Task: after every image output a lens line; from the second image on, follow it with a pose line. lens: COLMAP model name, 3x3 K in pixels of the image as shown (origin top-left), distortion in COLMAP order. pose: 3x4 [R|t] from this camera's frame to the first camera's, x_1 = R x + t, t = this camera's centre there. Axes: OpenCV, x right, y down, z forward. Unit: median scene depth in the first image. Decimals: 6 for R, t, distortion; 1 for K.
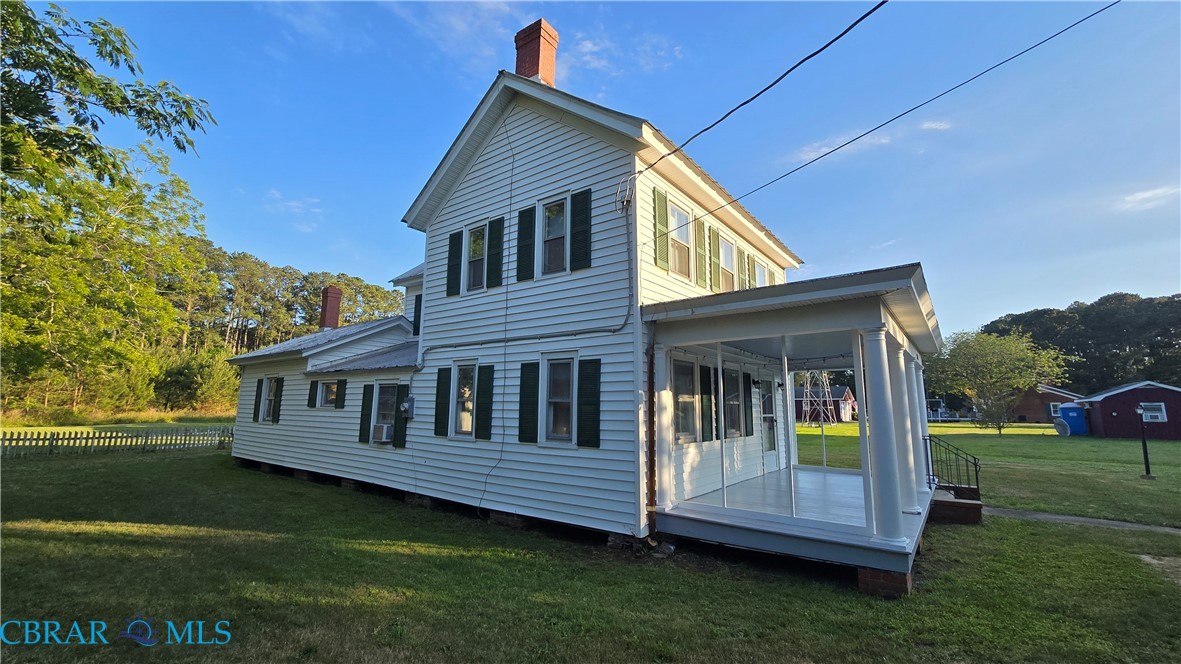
lens RADIAL K [[491.9, 0, 590.5], [0, 491.9, 332.0], [0, 0, 1]] dist [0.012833, 0.000254]
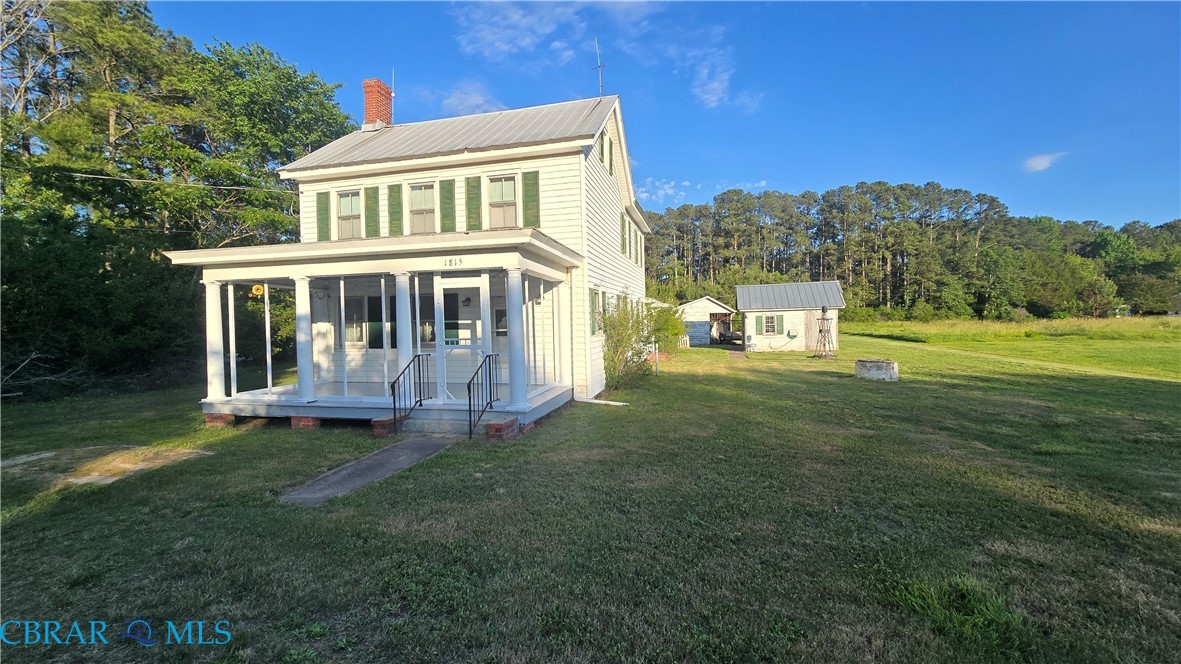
lens RADIAL K [[484.9, 0, 587.7], [0, 484.9, 327.7], [0, 0, 1]] dist [-0.001757, 0.001228]
pose [[0.409375, -0.007679, -0.912334, 0.342890], [0.162907, 0.984510, 0.064811, 0.031783], [0.897704, -0.175158, 0.404285, 0.183454]]
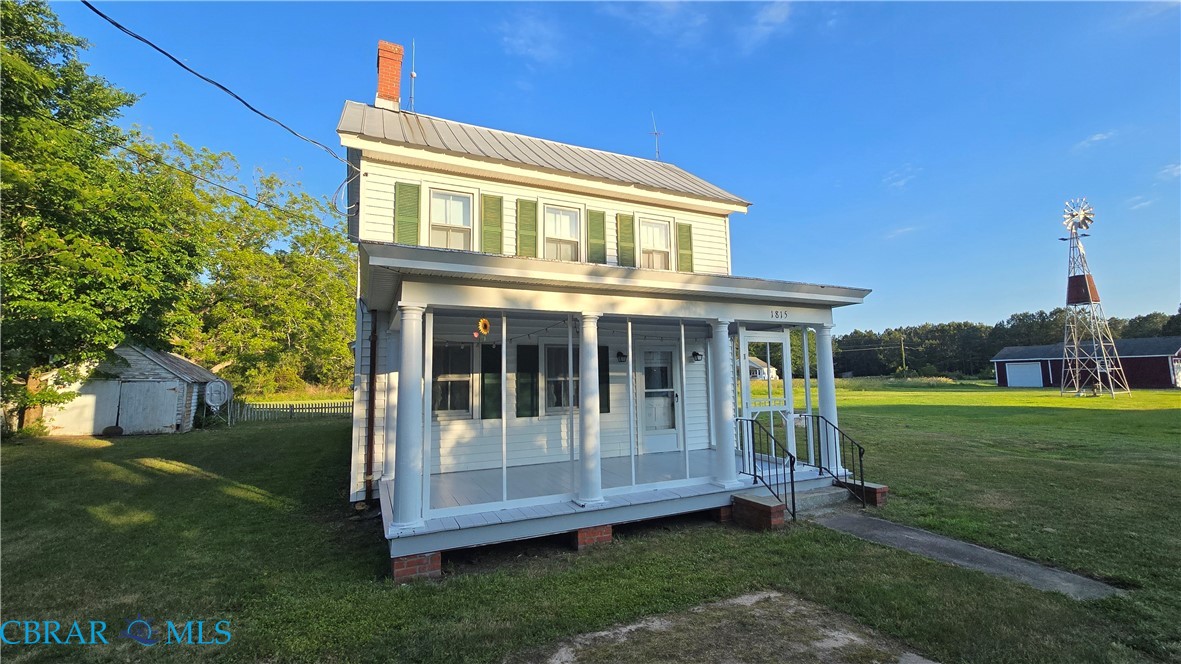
lens RADIAL K [[484.9, 0, 587.7], [0, 484.9, 327.7], [0, 0, 1]] dist [-0.001757, 0.001228]
pose [[0.888384, -0.071198, -0.453547, 0.173161], [0.093345, 0.995278, 0.026601, 0.005336], [0.449512, -0.065969, 0.890835, 0.040604]]
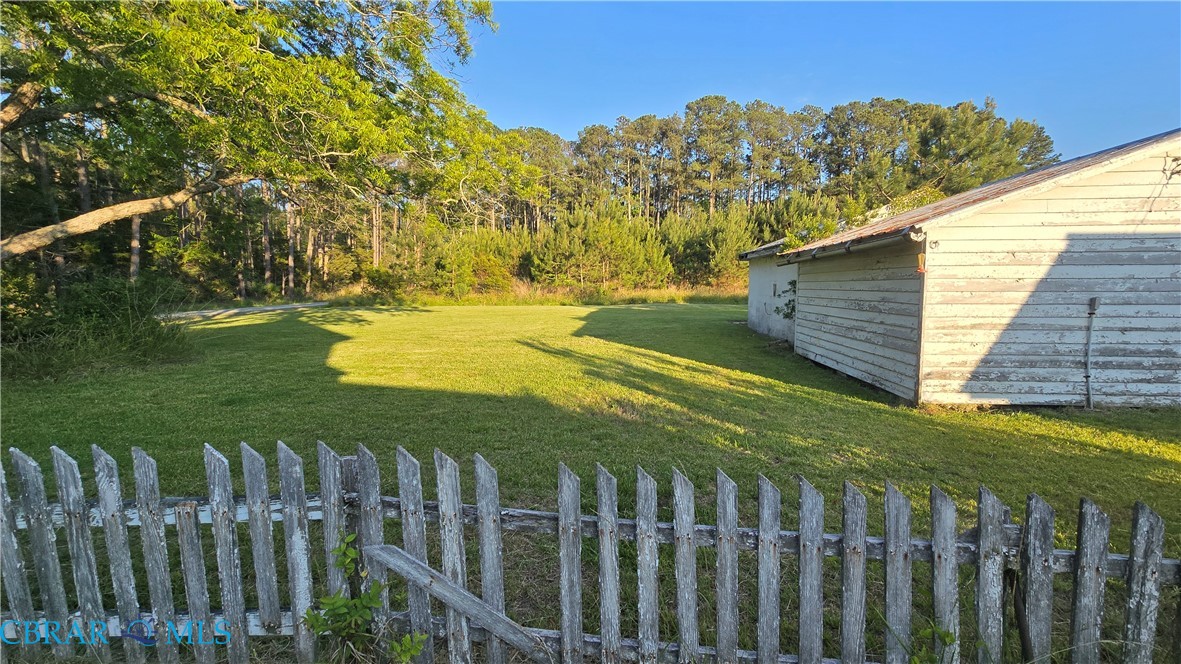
lens RADIAL K [[491.9, 0, 590.5], [0, 491.9, 332.0], [0, 0, 1]] dist [0.012833, 0.000254]
pose [[0.572362, 0.064264, -0.817479, -0.304966], [0.135684, 0.975759, 0.171707, 0.076271], [0.808697, -0.209198, 0.549768, 0.458694]]
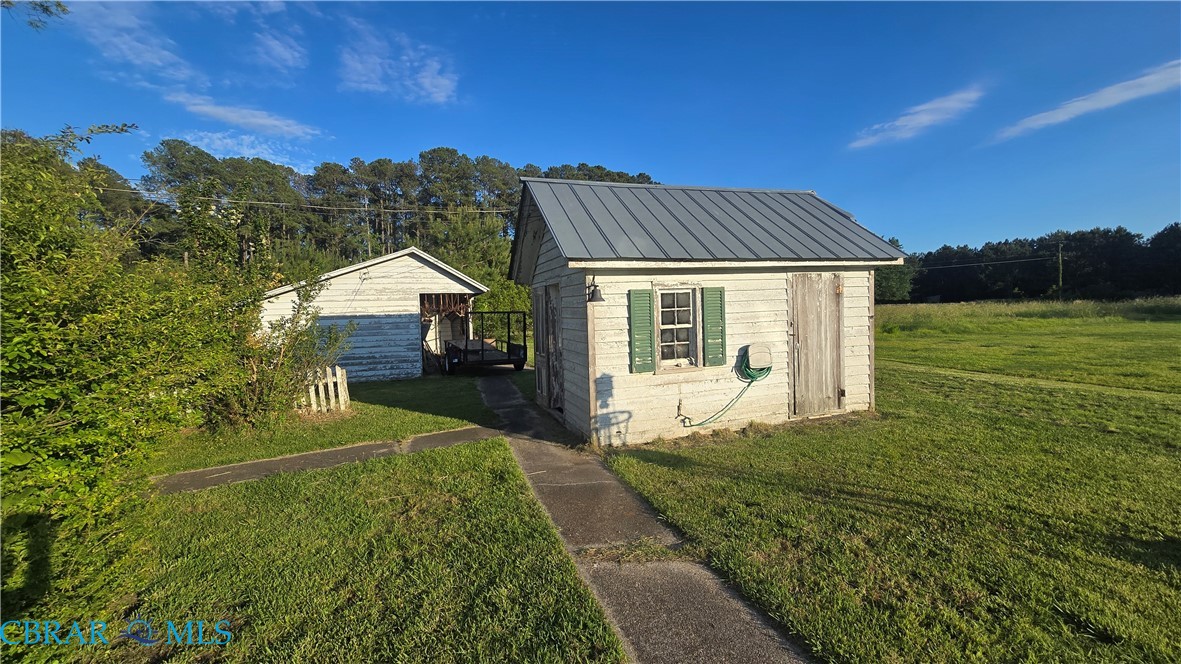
lens RADIAL K [[484.9, 0, 587.7], [0, 484.9, 327.7], [0, 0, 1]] dist [-0.001757, 0.001228]
pose [[0.844009, -0.011972, -0.536195, -0.047252], [0.117383, 0.979635, 0.162897, 0.075775], [0.523325, -0.200427, 0.828227, 0.486264]]
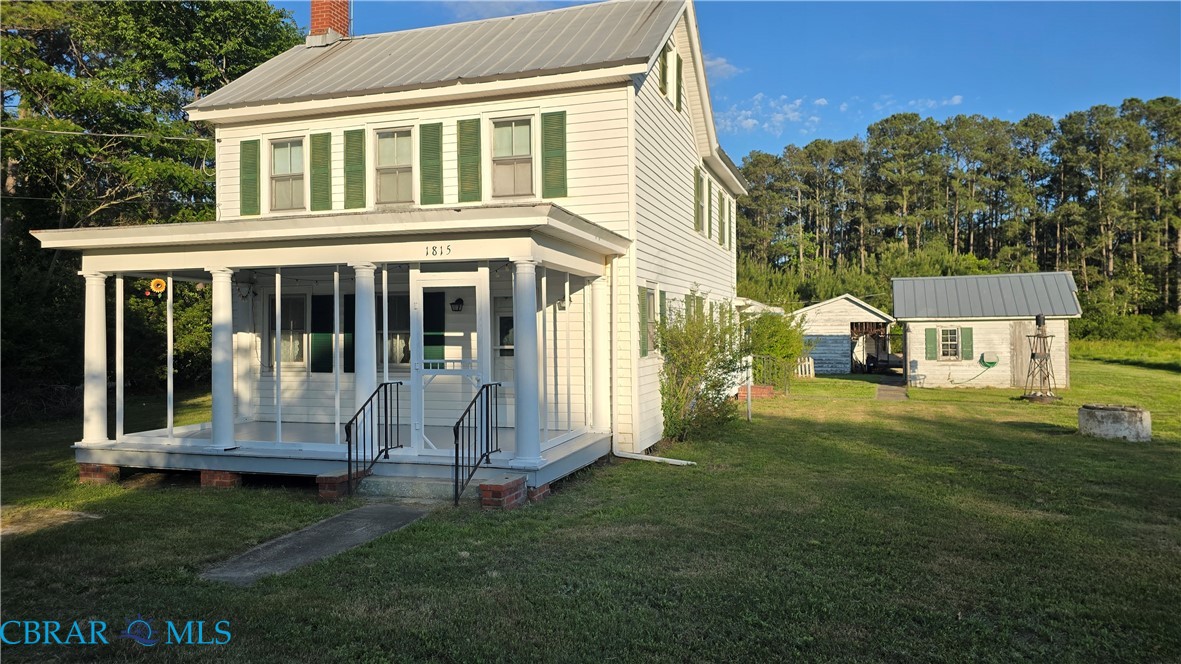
lens RADIAL K [[794.6, 0, 593.4], [0, 794.6, 319.1], [0, 0, 1]] dist [0.081884, -0.079678]
pose [[0.337357, -0.028226, -0.940954, 0.364999], [0.153083, 0.987891, 0.025251, 0.029796], [0.928847, -0.152563, 0.337593, 0.180831]]
